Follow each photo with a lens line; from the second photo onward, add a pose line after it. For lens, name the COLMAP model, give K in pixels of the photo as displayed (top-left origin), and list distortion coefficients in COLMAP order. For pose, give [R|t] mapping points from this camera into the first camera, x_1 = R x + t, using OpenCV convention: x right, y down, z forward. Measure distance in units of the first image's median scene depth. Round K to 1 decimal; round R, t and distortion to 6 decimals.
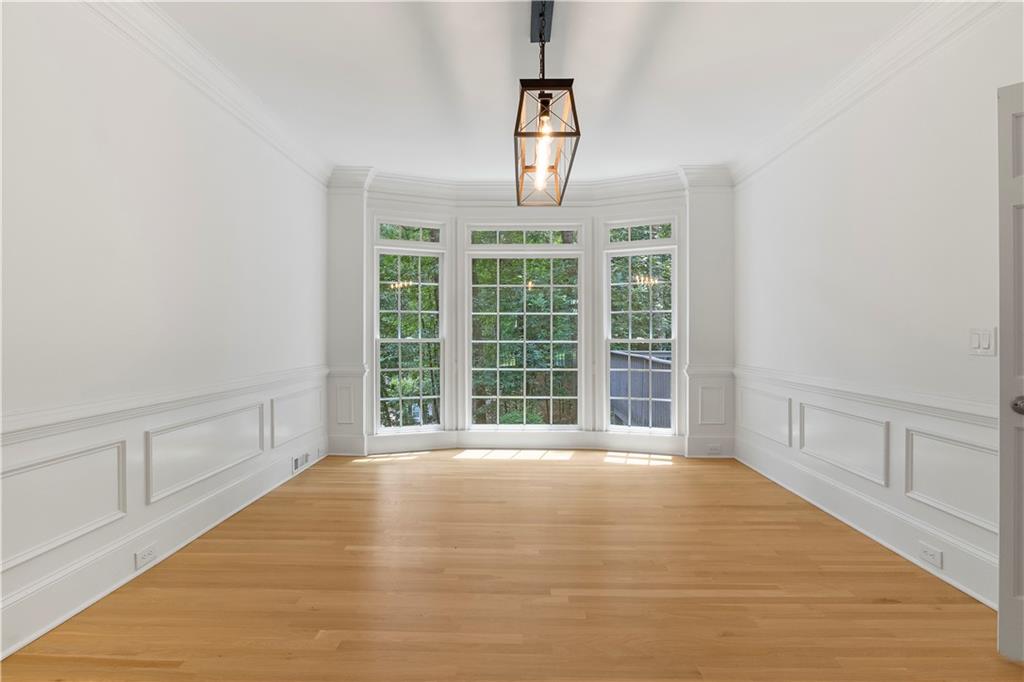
lens RADIAL K [[483.3, 0, 503.9], [0, 483.3, 332.0], [0, 0, 1]] dist [-0.005672, 0.000556]
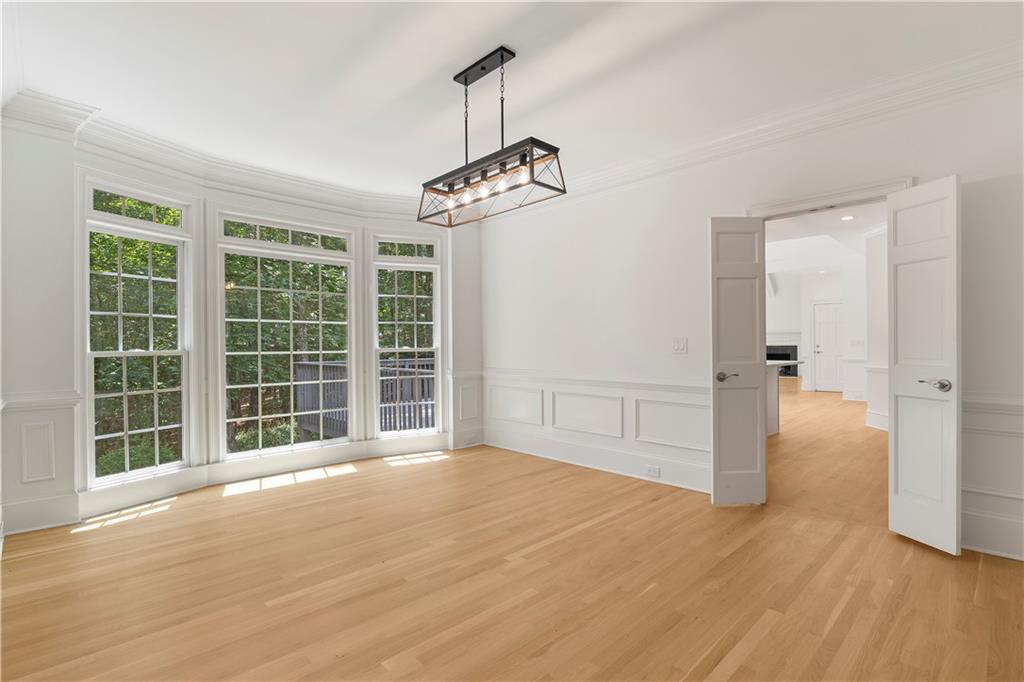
lens RADIAL K [[483.3, 0, 533.9], [0, 483.3, 336.9], [0, 0, 1]] dist [-0.005672, 0.000556]
pose [[0.696961, 0.003862, 0.717099, -0.309101], [0.003289, 0.999958, -0.008581, -0.000037], [-0.717102, 0.008339, 0.696918, 0.050189]]
